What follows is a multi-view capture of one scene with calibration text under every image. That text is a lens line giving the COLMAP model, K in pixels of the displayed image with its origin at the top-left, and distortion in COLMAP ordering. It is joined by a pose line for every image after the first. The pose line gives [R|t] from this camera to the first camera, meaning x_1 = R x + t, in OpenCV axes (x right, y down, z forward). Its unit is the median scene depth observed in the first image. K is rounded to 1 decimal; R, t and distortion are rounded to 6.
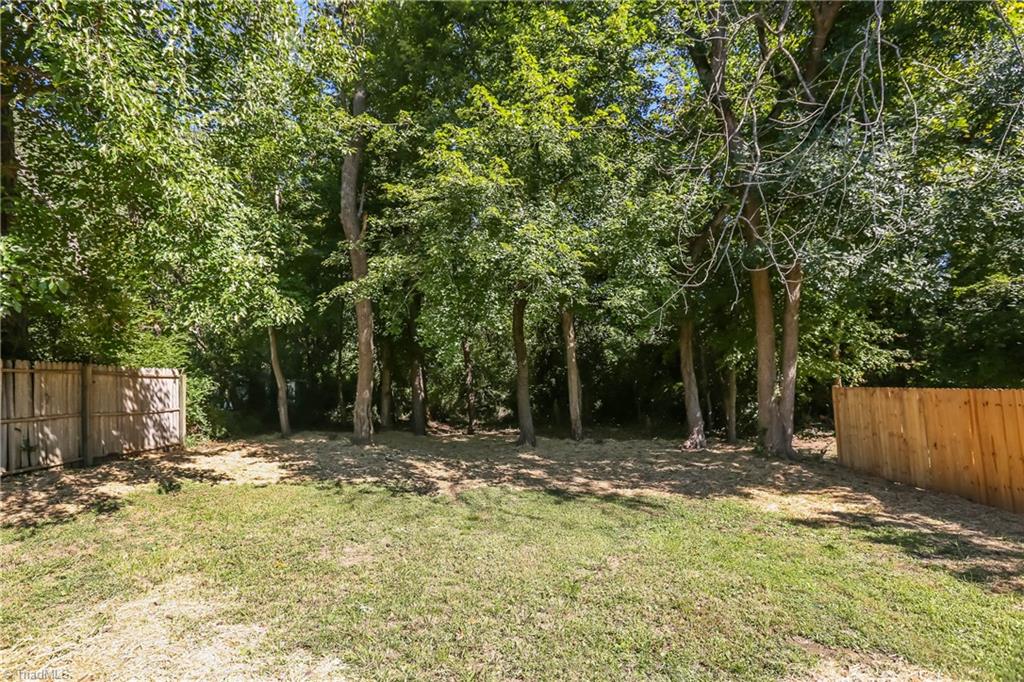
lens RADIAL K [[497.9, 0, 512.5], [0, 497.9, 333.2], [0, 0, 1]] dist [-0.001858, 0.000354]
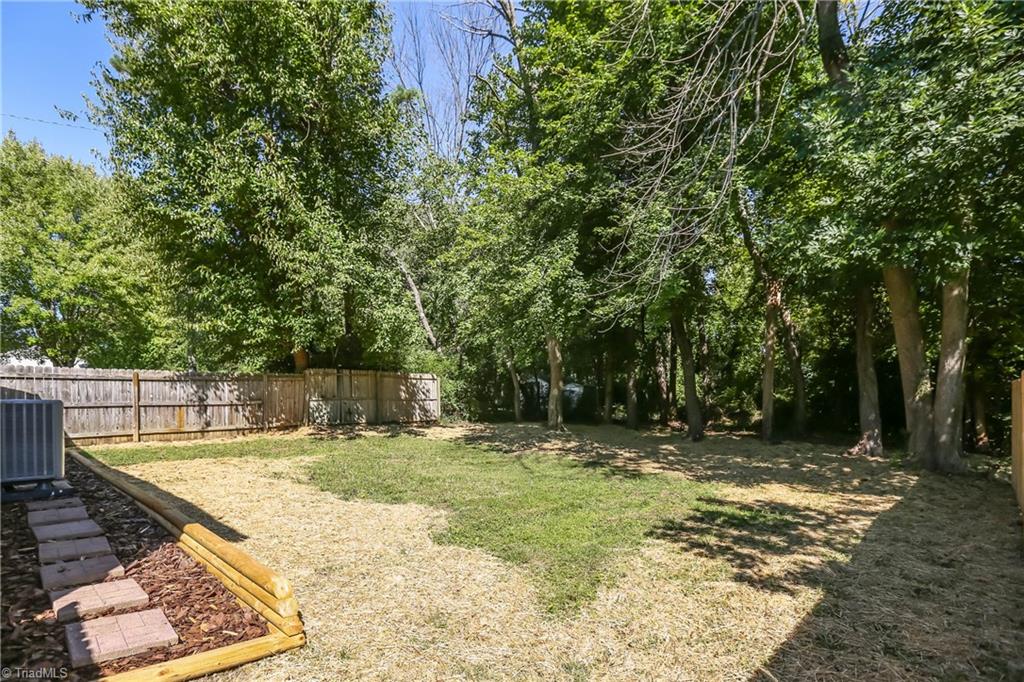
lens RADIAL K [[497.9, 0, 512.5], [0, 497.9, 333.2], [0, 0, 1]] dist [-0.001858, 0.000354]
pose [[0.748516, -0.074258, -0.658946, 0.638704], [0.063056, 0.997178, -0.040747, 0.023889], [0.660112, -0.011051, 0.751086, -0.046193]]
